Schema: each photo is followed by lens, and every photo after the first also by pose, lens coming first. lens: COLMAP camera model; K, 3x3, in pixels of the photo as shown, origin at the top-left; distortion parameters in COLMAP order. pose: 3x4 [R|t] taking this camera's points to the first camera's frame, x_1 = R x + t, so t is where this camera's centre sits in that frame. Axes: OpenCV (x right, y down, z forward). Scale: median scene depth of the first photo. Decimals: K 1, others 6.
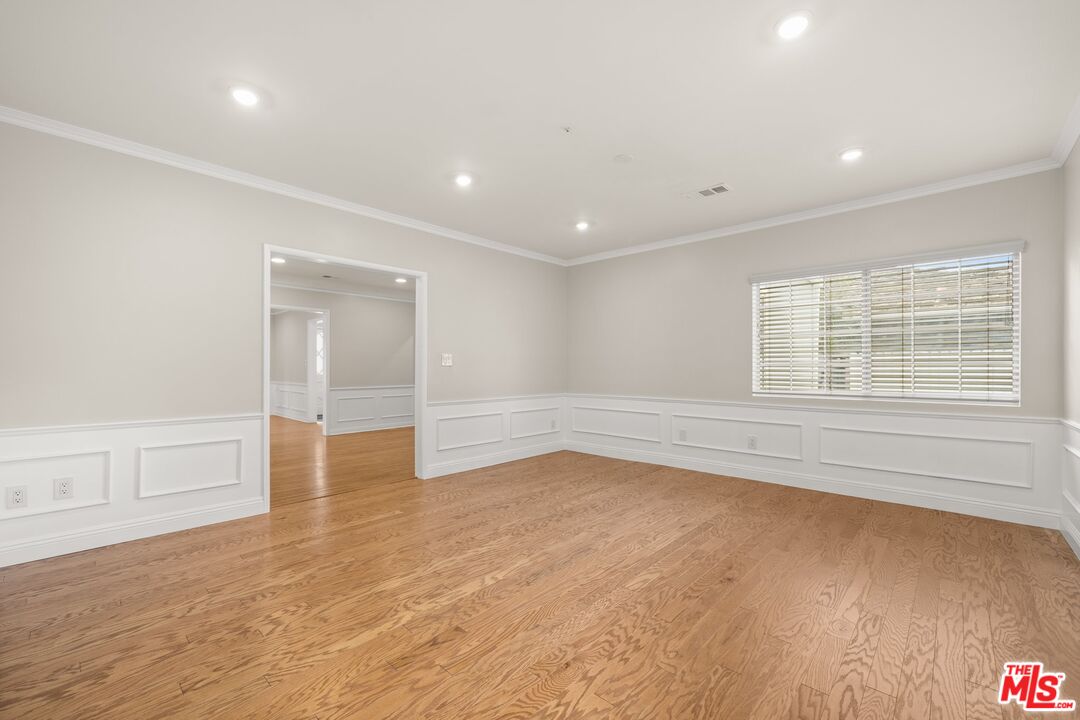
lens RADIAL K [[451.1, 0, 540.0], [0, 451.1, 360.0], [0, 0, 1]] dist [-0.000381, -0.000168]
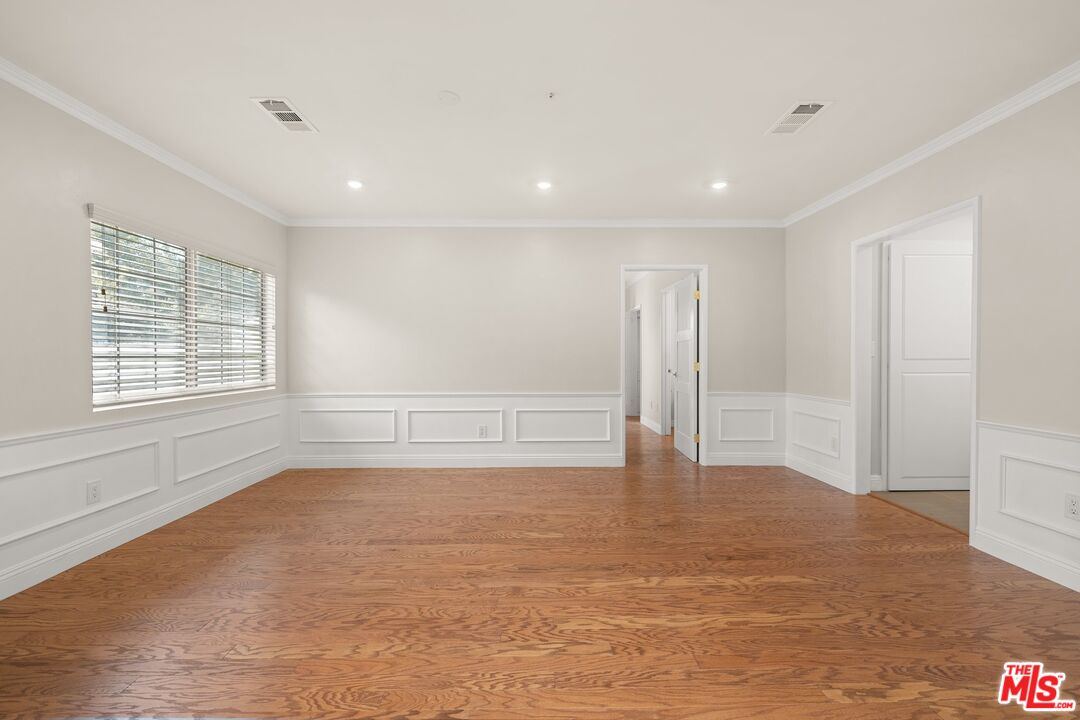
lens RADIAL K [[439.5, 0, 540.0], [0, 439.5, 360.0], [0, 0, 1]] dist [-0.010966, 0.000072]
pose [[-0.694825, -0.001435, 0.719178, -0.609571], [-0.008249, 0.999948, -0.005974, 0.020968], [-0.719132, -0.010084, -0.694800, 1.808698]]
